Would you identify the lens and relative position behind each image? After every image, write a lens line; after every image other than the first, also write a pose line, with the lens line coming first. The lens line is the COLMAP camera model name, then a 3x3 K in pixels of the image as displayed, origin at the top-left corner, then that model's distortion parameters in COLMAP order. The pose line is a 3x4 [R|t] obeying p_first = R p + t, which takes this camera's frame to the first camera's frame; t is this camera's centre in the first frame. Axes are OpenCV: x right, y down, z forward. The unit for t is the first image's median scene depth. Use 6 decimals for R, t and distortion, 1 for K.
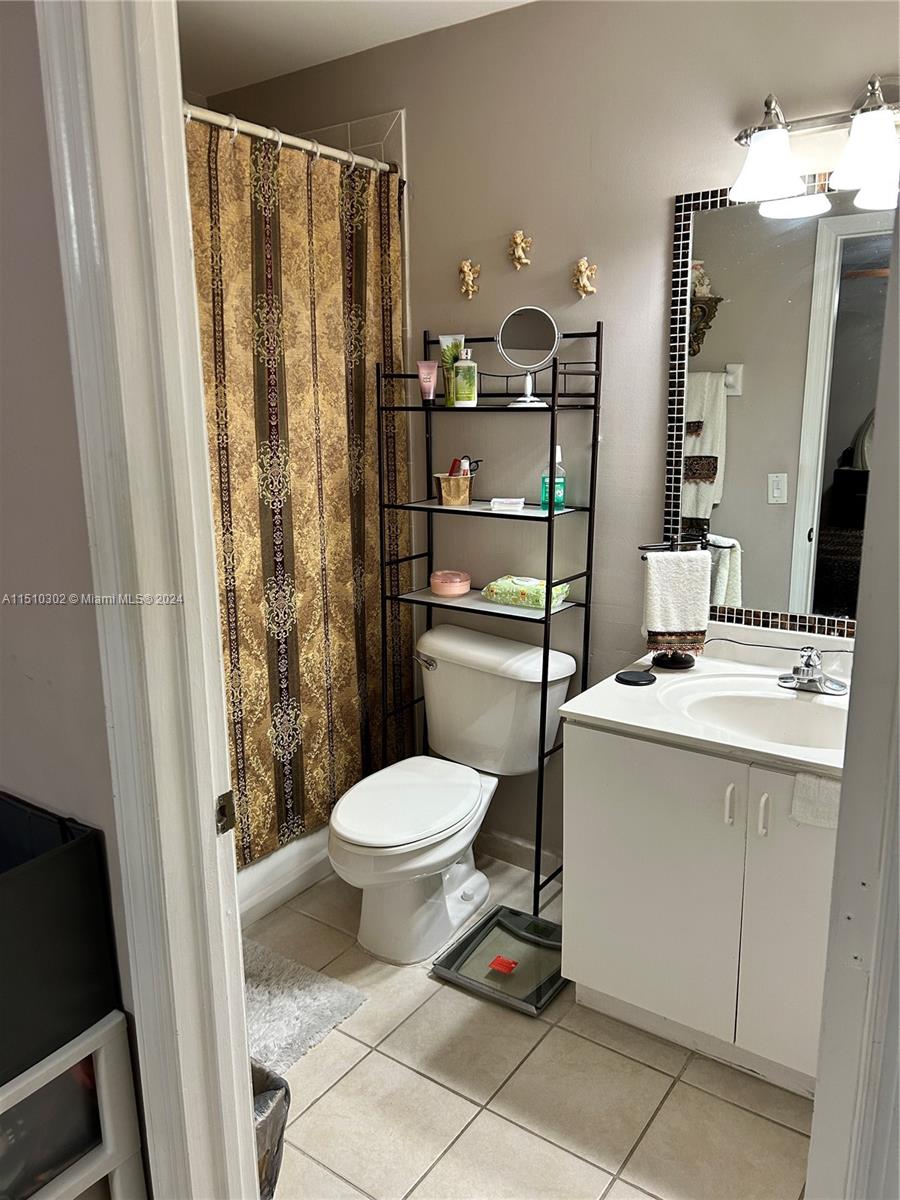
lens RADIAL K [[903.9, 0, 446.9], [0, 903.9, 605.9], [0, 0, 1]] dist [0.020307, -0.005064]
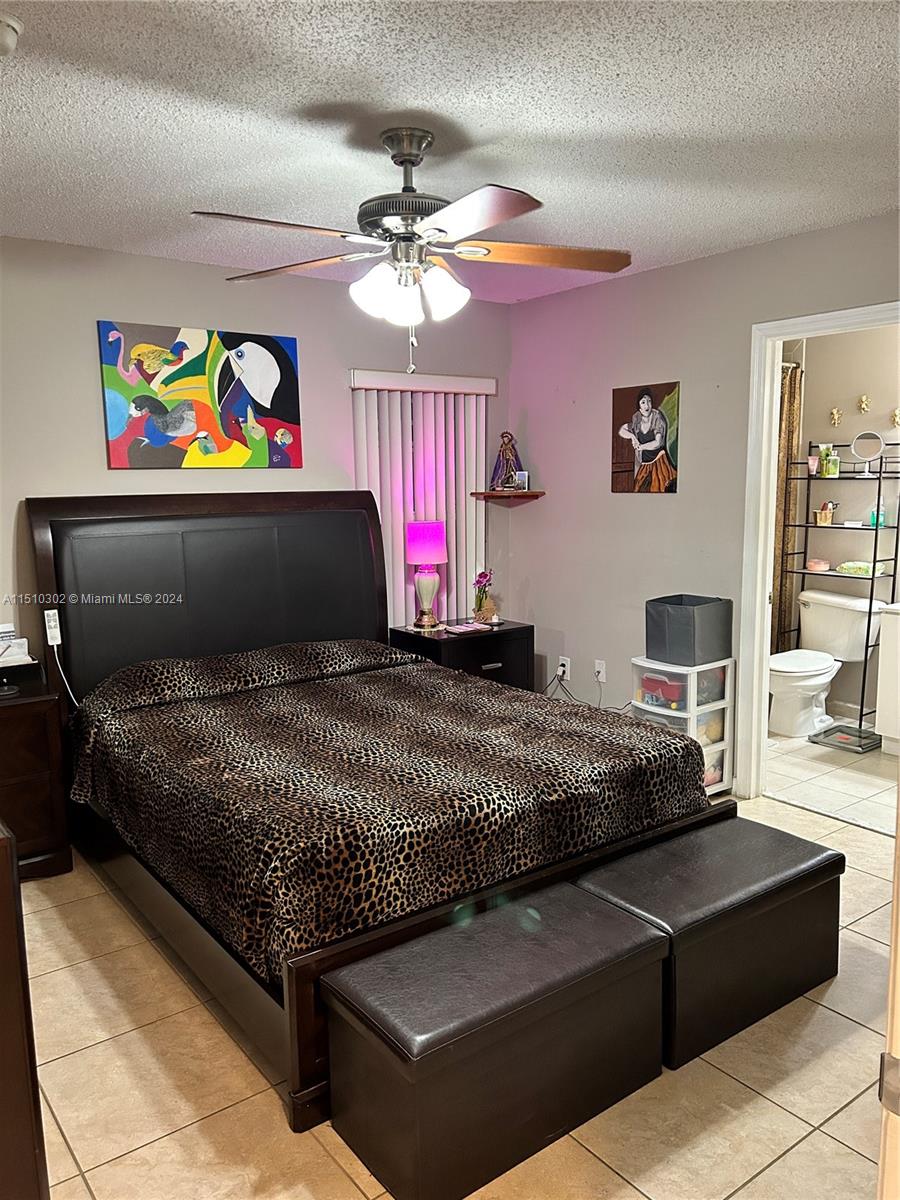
lens RADIAL K [[903.9, 0, 444.3], [0, 903.9, 588.8], [0, 0, 1]] dist [0.020307, -0.005064]
pose [[0.952267, 0.046000, -0.301782, -0.183128], [-0.076708, 0.992920, -0.090701, 0.283018], [0.295473, 0.109520, 0.949053, -1.181965]]
